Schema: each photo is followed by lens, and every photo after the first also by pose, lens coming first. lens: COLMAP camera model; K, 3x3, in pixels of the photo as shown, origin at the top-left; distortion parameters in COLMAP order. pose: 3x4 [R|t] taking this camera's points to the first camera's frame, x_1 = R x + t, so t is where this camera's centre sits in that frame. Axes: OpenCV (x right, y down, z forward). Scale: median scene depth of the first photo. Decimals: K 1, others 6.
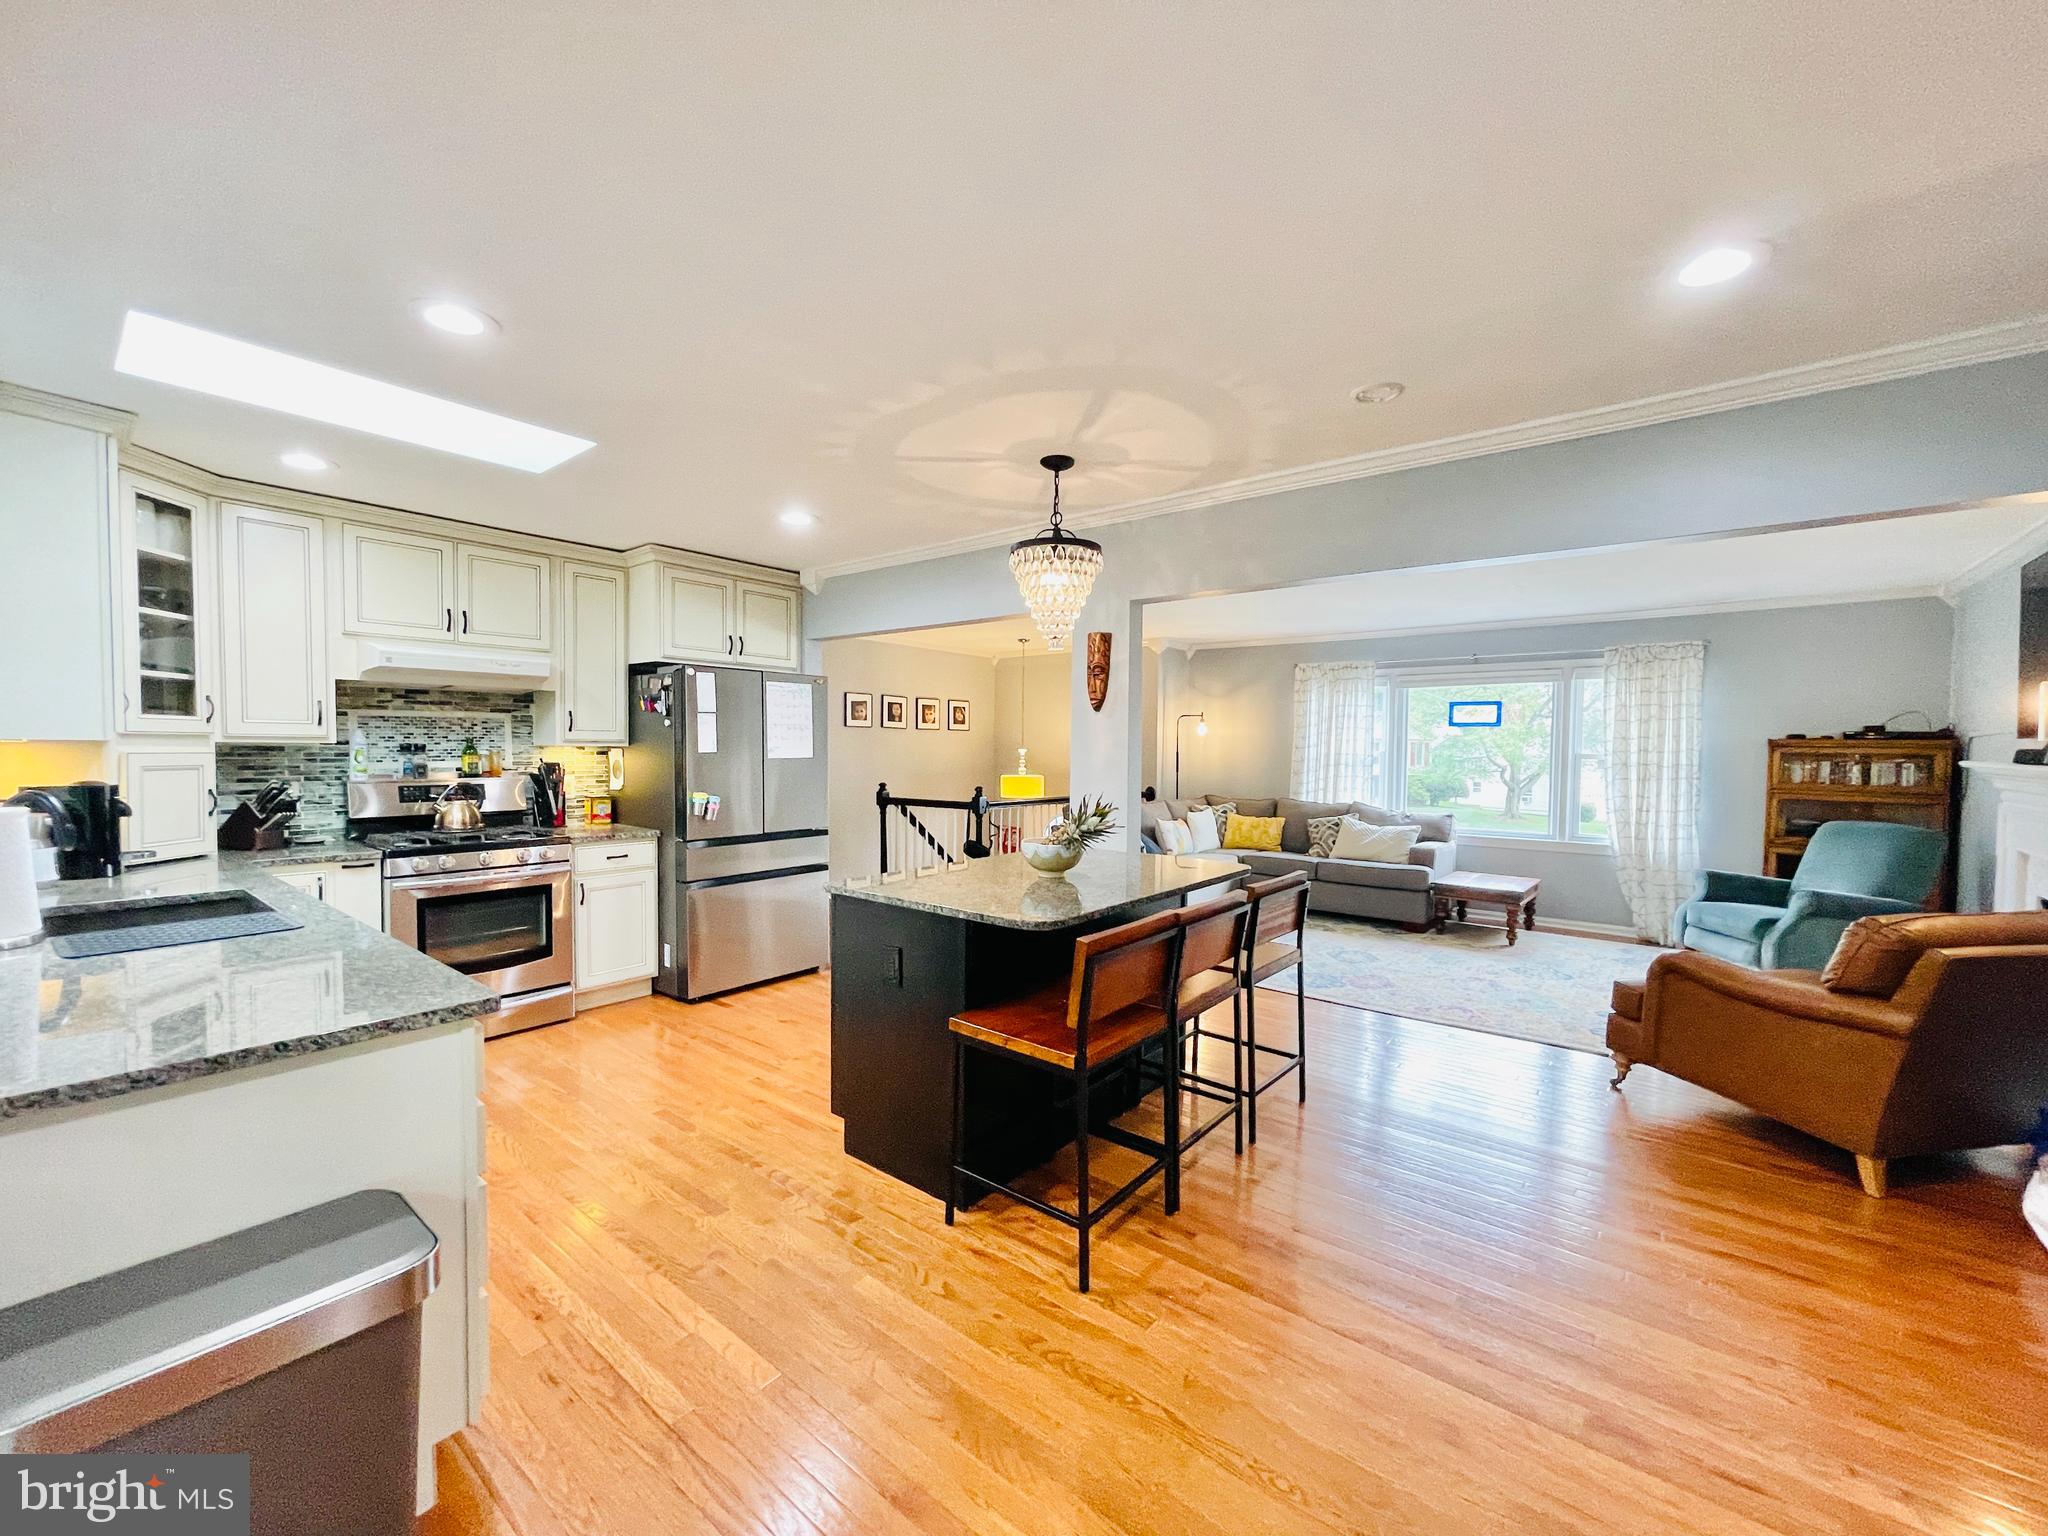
lens RADIAL K [[826.4, 0, 1014.2], [0, 826.4, 779.7], [0, 0, 1]] dist [-0.002947, 0.000542]
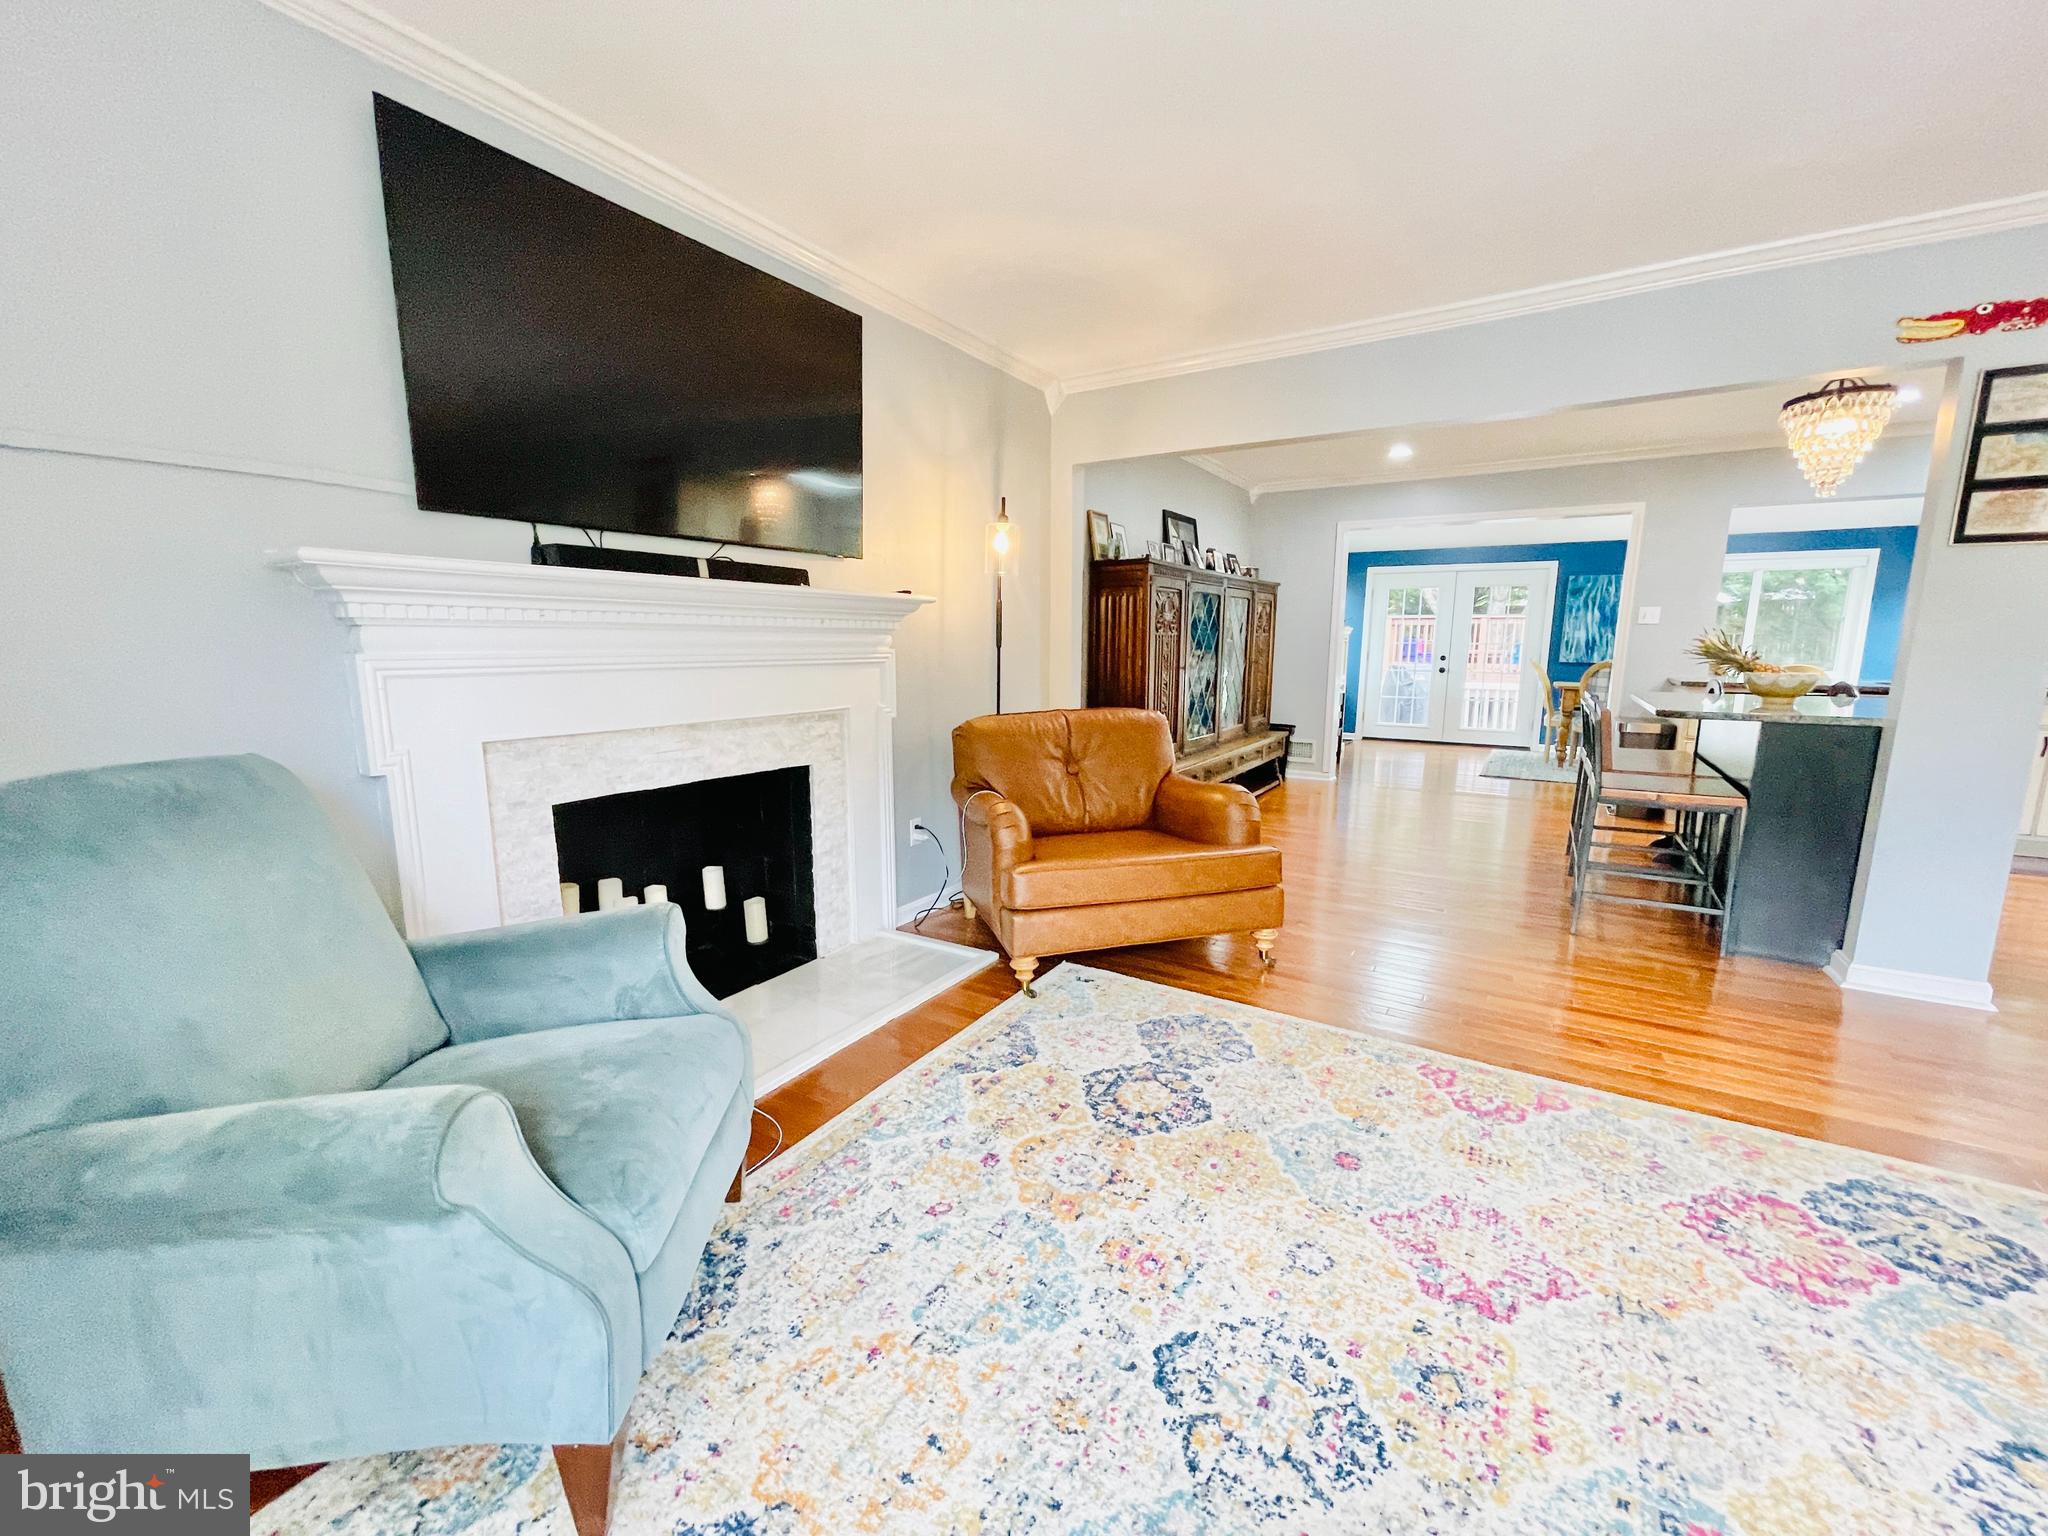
lens RADIAL K [[826.4, 0, 1018.5], [0, 826.4, 775.6], [0, 0, 1]] dist [-0.002947, 0.000542]
pose [[-0.992208, 0.010115, -0.124184, 0.801791], [-0.015645, 0.978695, 0.204723, -0.002561], [0.123609, 0.205071, -0.970910, 1.295235]]
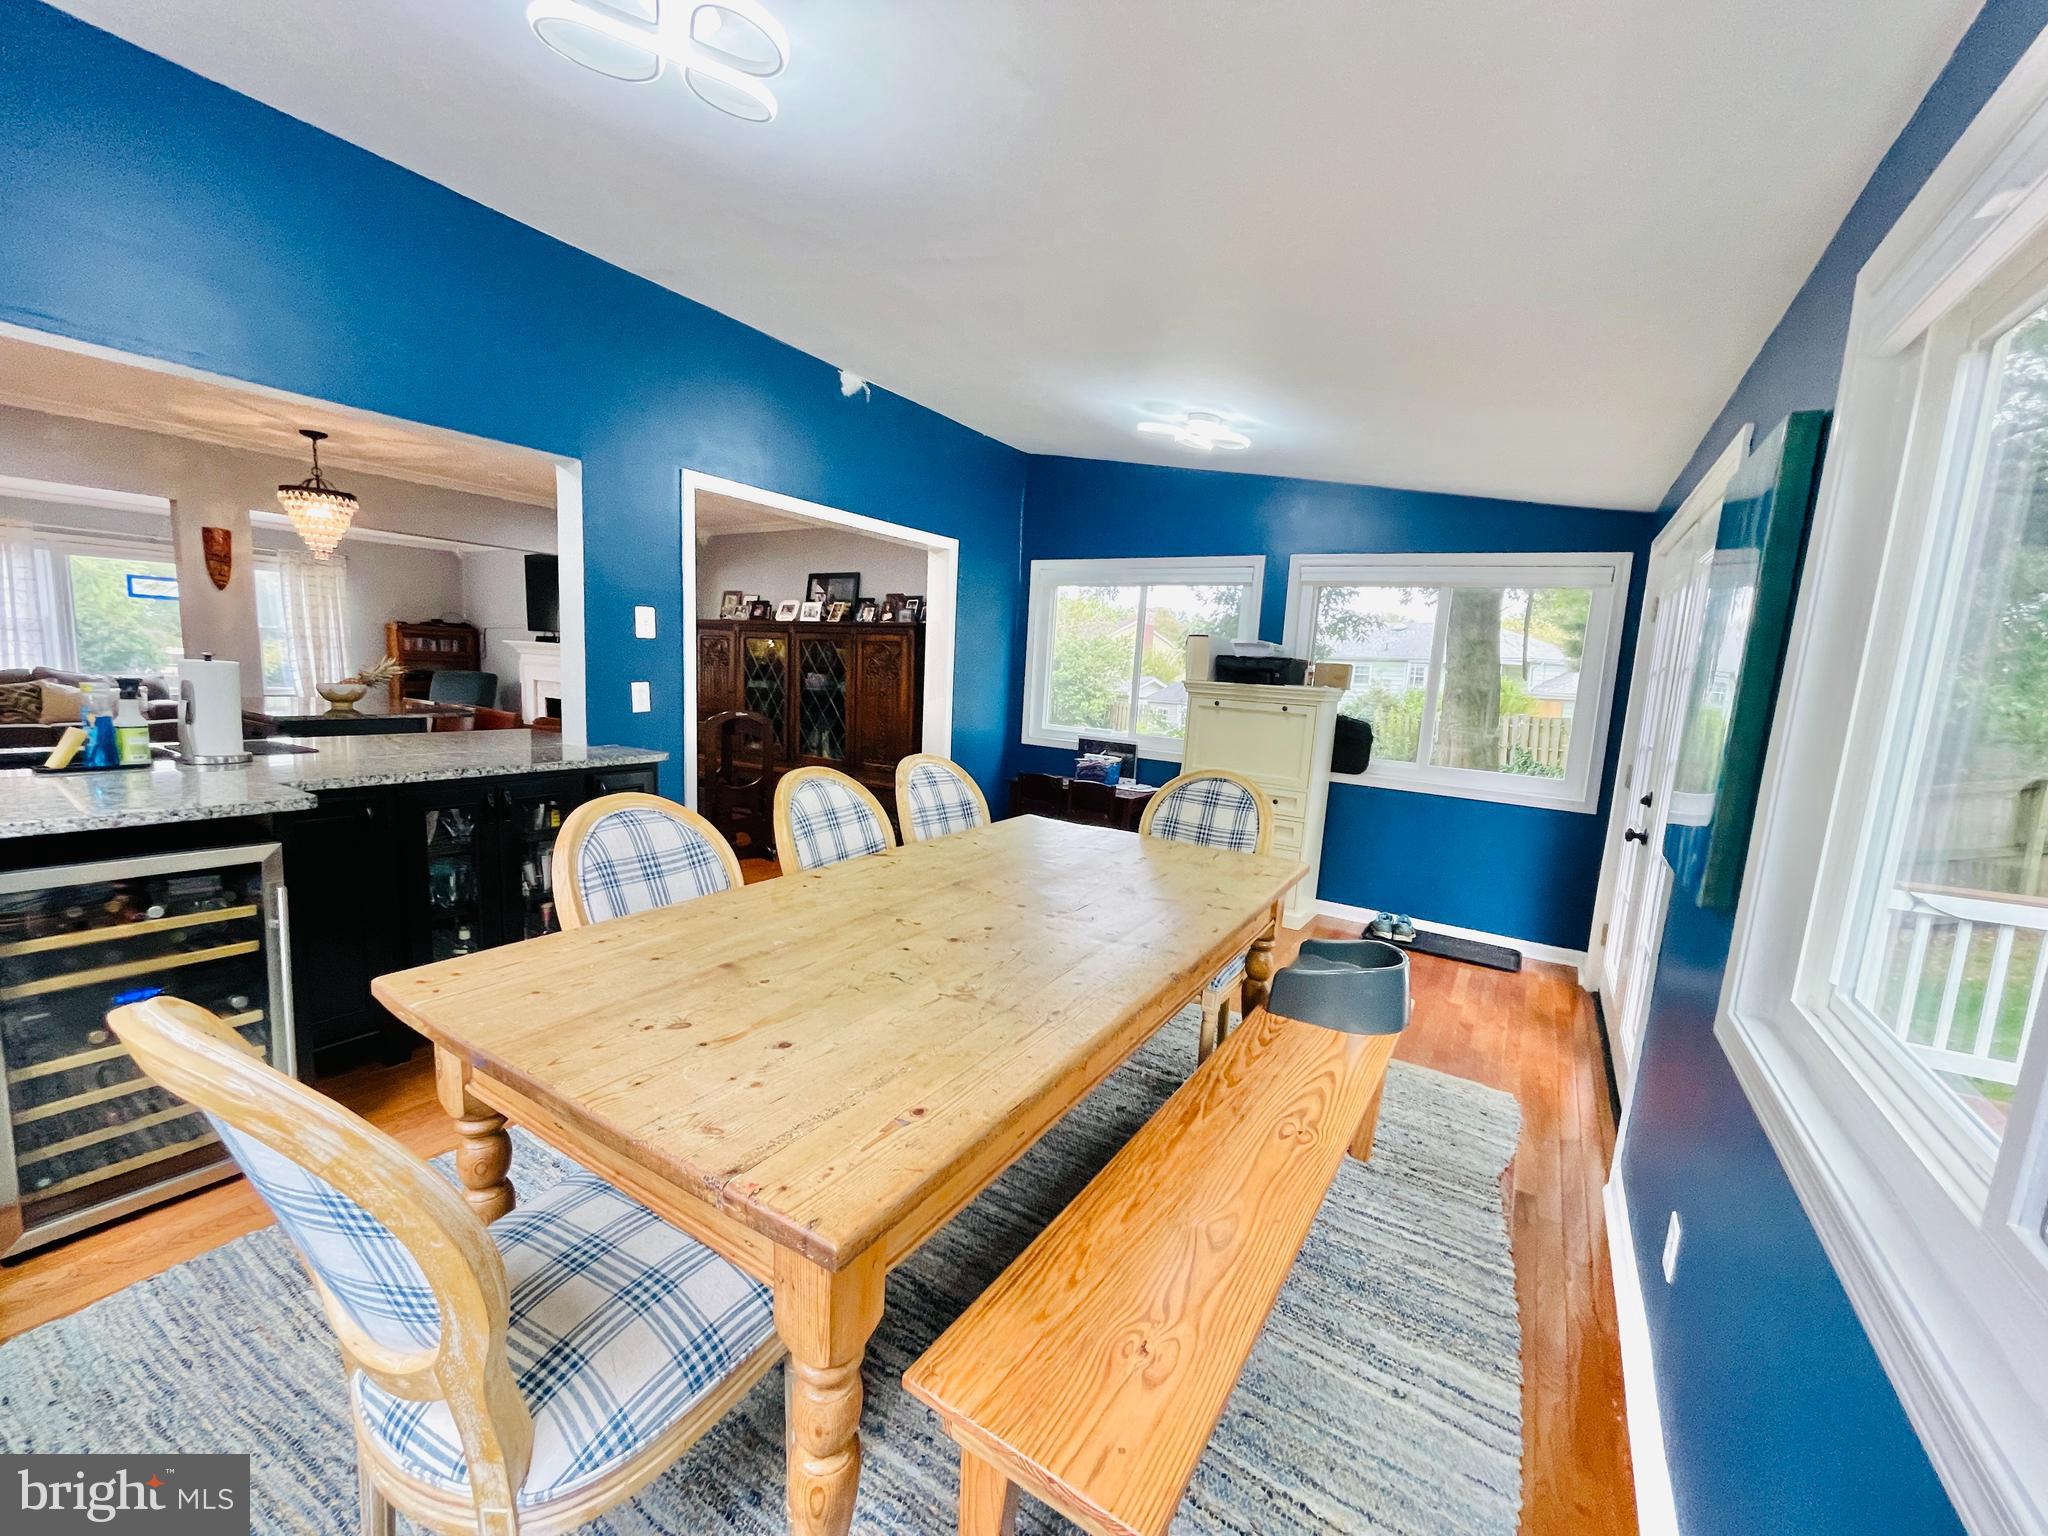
lens RADIAL K [[826.4, 0, 1021.7], [0, 826.4, 784.6], [0, 0, 1]] dist [-0.002947, 0.000542]
pose [[-0.114490, -0.153026, 0.981568, -1.094980], [-0.008340, 0.988178, 0.153084, 0.007730], [-0.993389, 0.009340, -0.114413, -0.094145]]
